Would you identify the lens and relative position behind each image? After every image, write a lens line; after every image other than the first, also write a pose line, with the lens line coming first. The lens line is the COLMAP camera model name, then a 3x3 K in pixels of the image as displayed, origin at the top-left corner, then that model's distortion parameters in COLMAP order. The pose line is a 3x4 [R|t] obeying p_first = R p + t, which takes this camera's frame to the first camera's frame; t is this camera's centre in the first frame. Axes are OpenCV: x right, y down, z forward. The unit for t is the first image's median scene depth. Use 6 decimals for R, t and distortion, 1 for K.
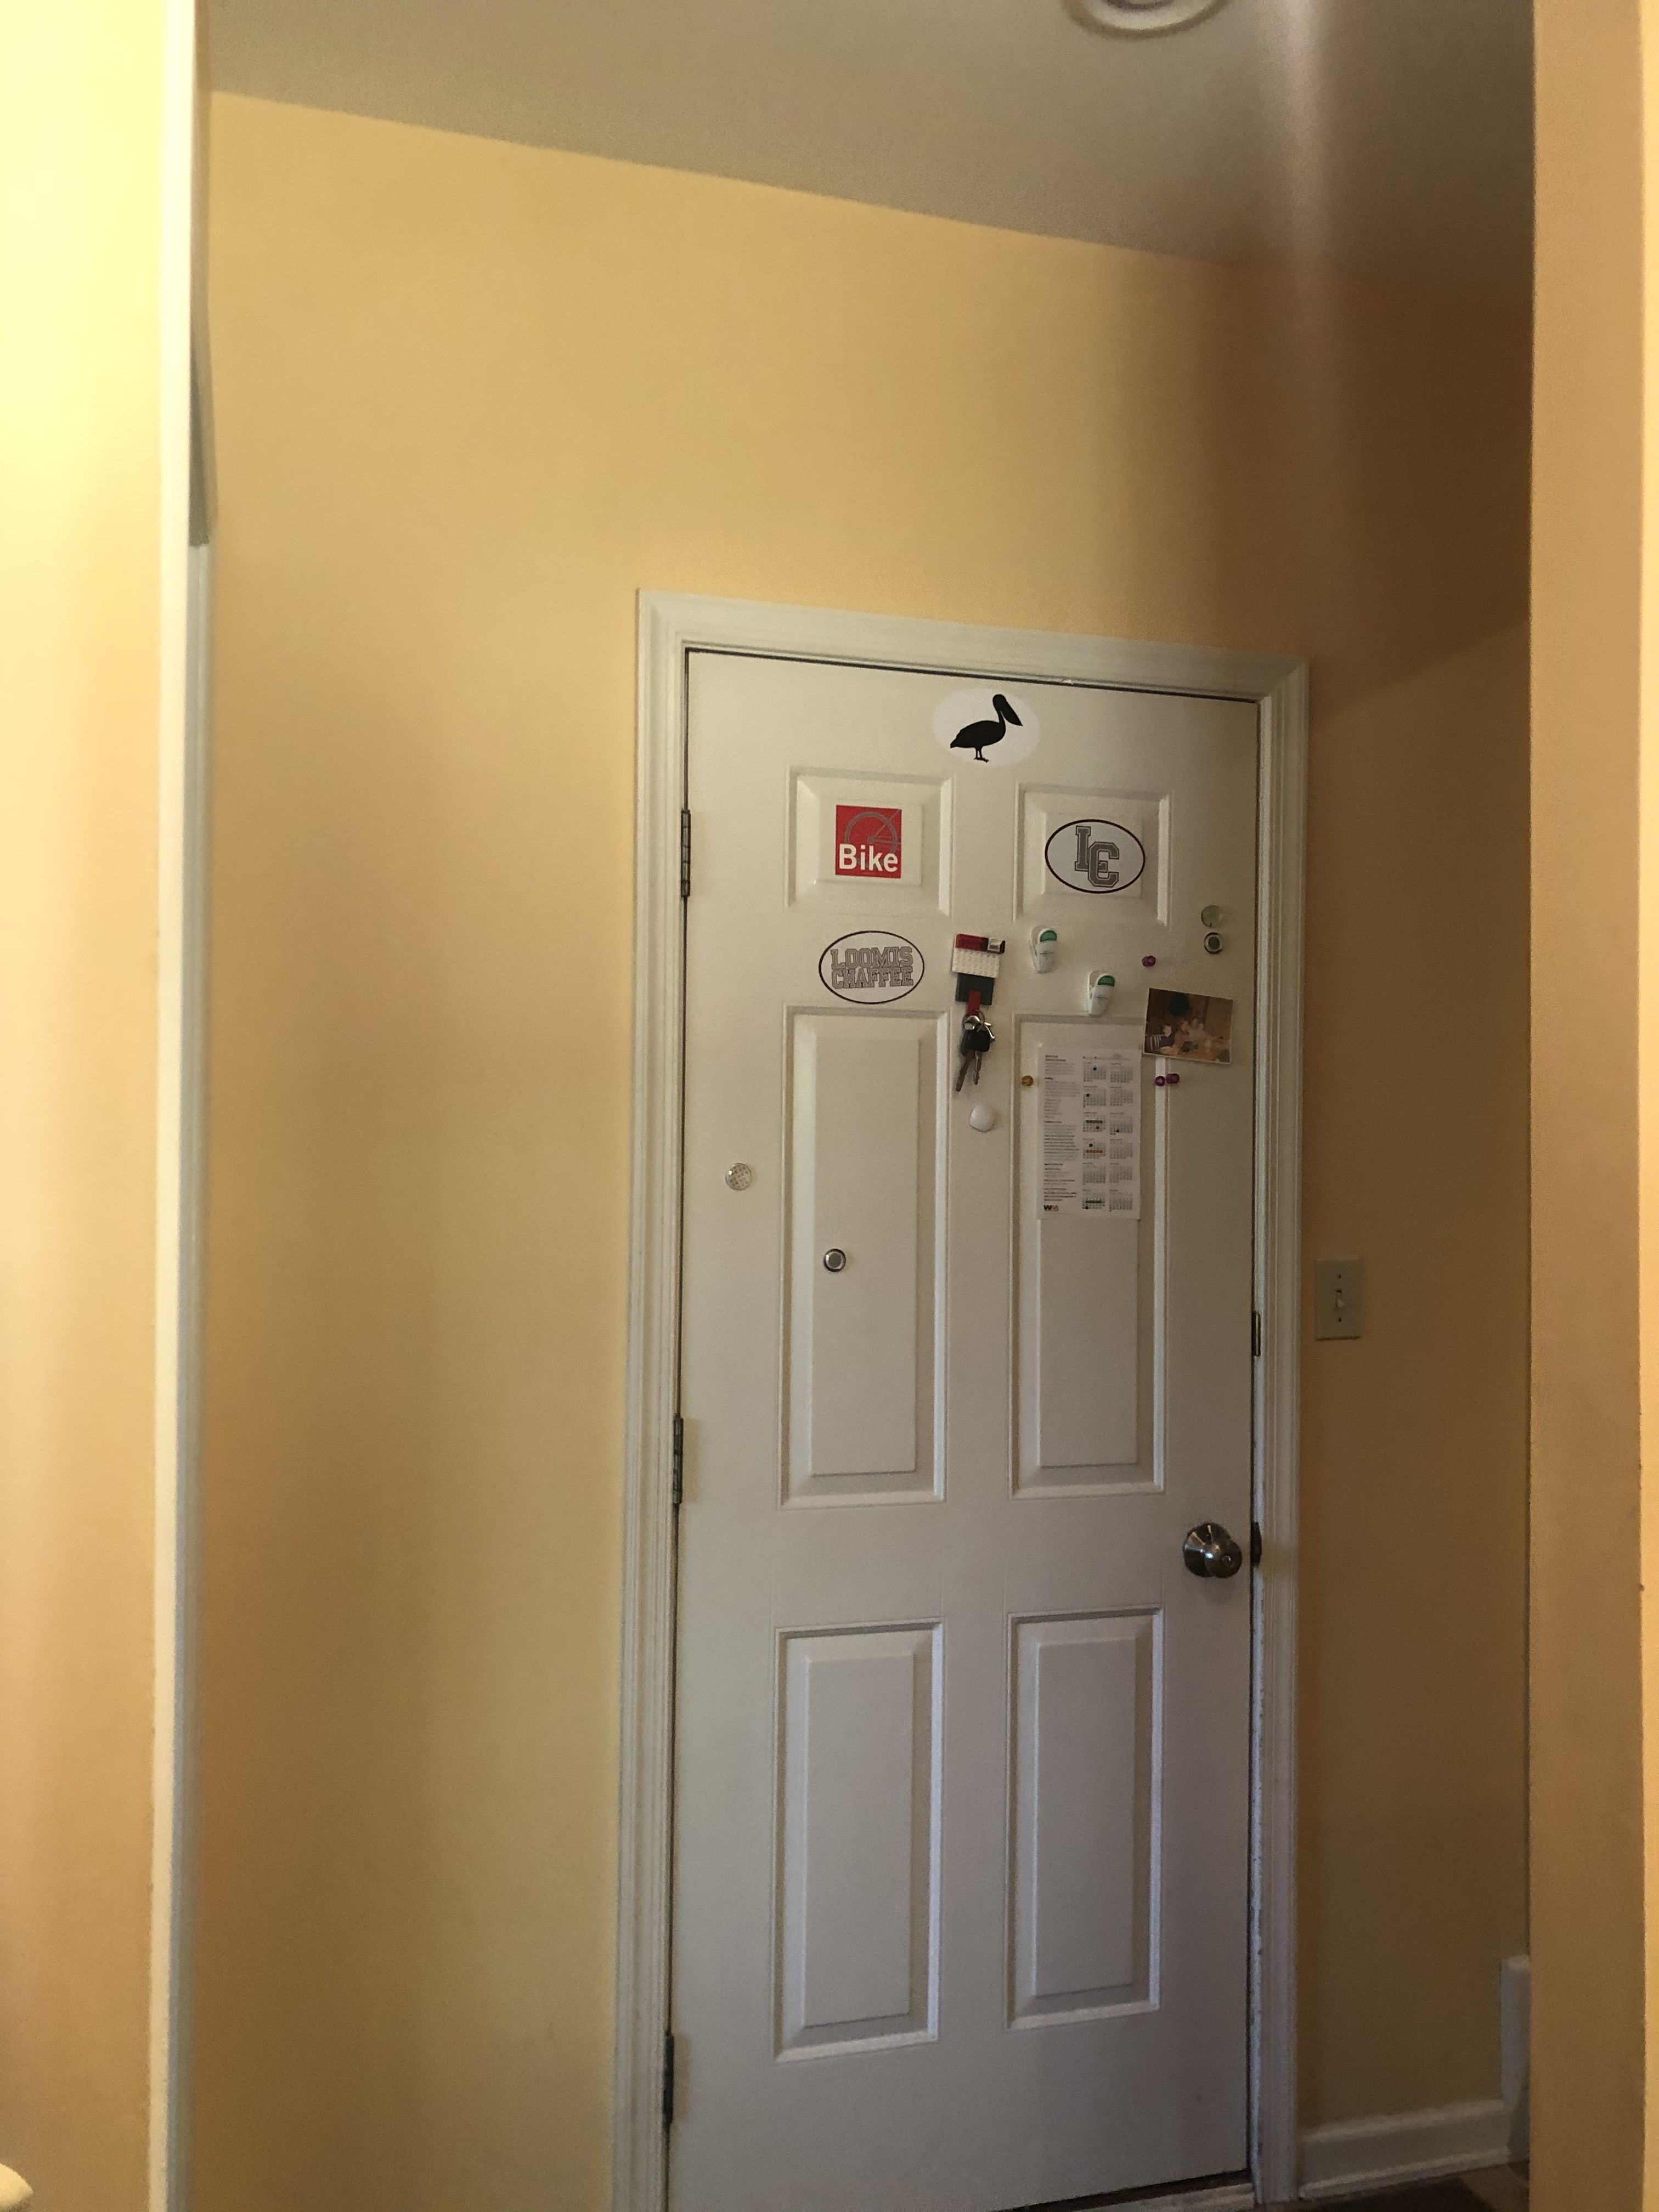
lens RADIAL K [[1764.8, 0, 829.2], [0, 1764.8, 1143.7], [0, 0, 1]] dist [0.074894, -0.110583]
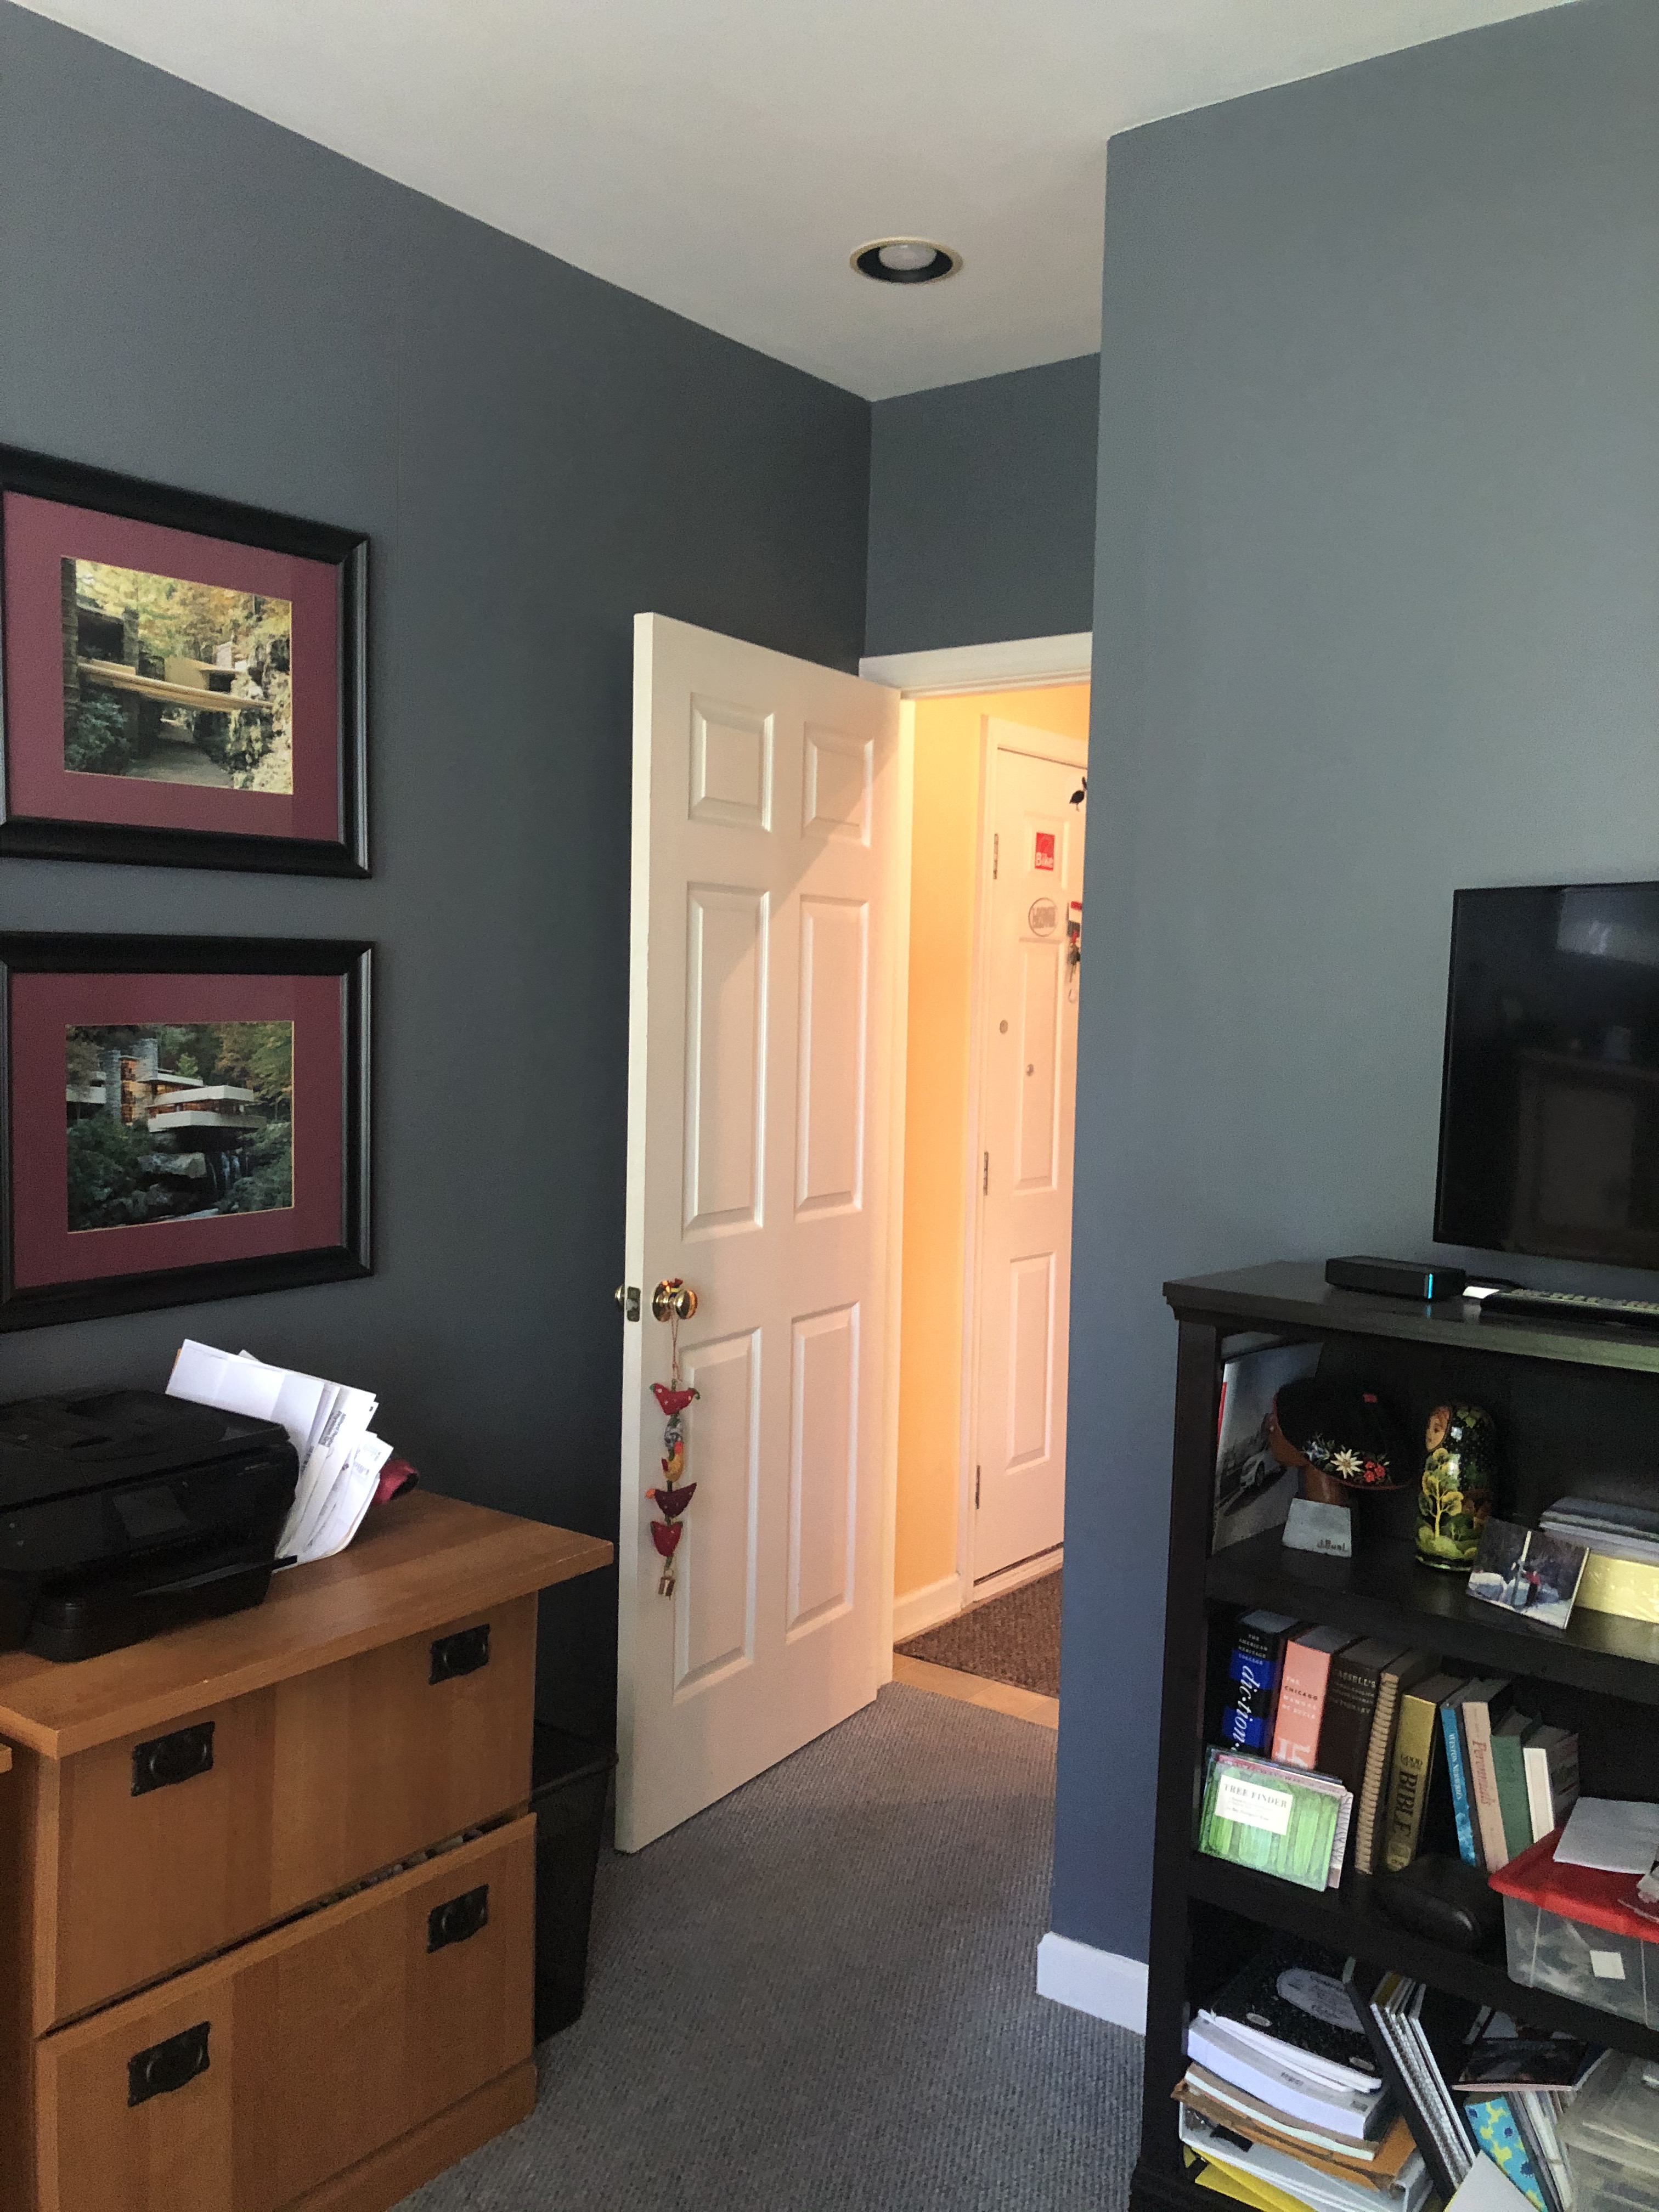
lens RADIAL K [[1780.2, 0, 831.8], [0, 1780.2, 1100.7], [0, 0, 1]] dist [0.069840, -0.102759]
pose [[0.810595, -0.030321, 0.584822, -1.289815], [-0.016345, 0.997098, 0.074352, -0.041262], [-0.585379, -0.069828, 0.807747, -0.439185]]
